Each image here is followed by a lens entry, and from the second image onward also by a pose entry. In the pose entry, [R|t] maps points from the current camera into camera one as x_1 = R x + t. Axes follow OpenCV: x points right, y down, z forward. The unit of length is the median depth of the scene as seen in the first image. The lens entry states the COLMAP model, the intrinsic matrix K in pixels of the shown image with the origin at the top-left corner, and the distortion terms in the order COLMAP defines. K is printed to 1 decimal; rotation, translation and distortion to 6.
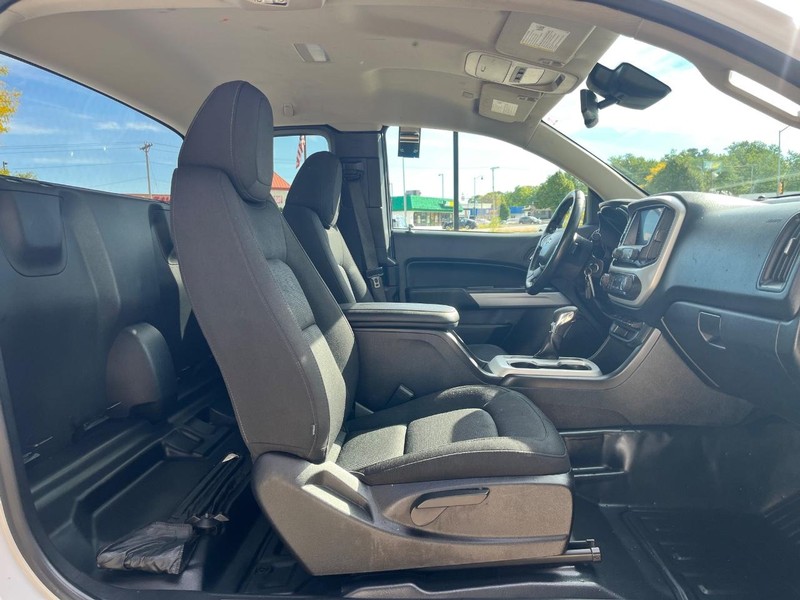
lens RADIAL K [[612.2, 0, 407.3], [0, 612.2, 299.8], [0, 0, 1]] dist [0.068924, -0.094404]
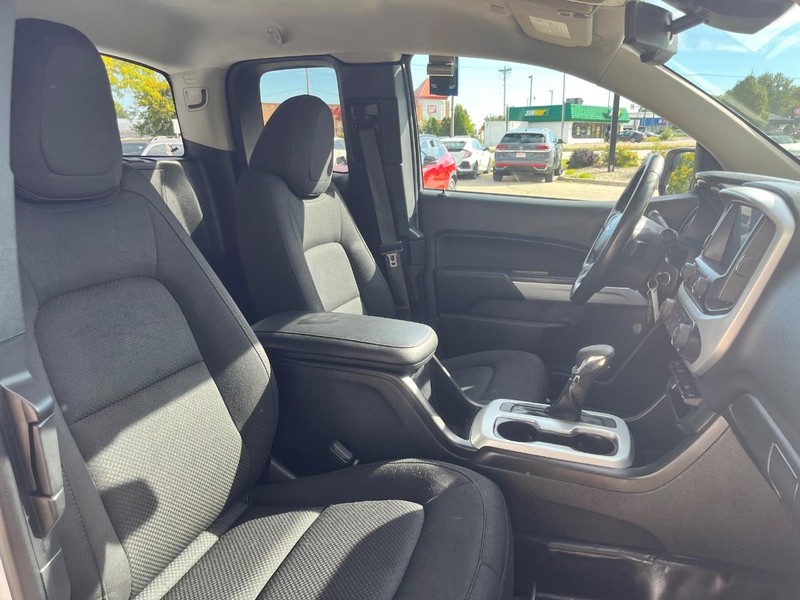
lens RADIAL K [[612.2, 0, 405.4], [0, 612.2, 299.3], [0, 0, 1]] dist [0.068924, -0.094404]
pose [[0.968809, 0.073861, -0.236547, 0.150100], [-0.040252, 0.988775, 0.143887, -0.089198], [0.244519, -0.129877, 0.960907, 0.224307]]
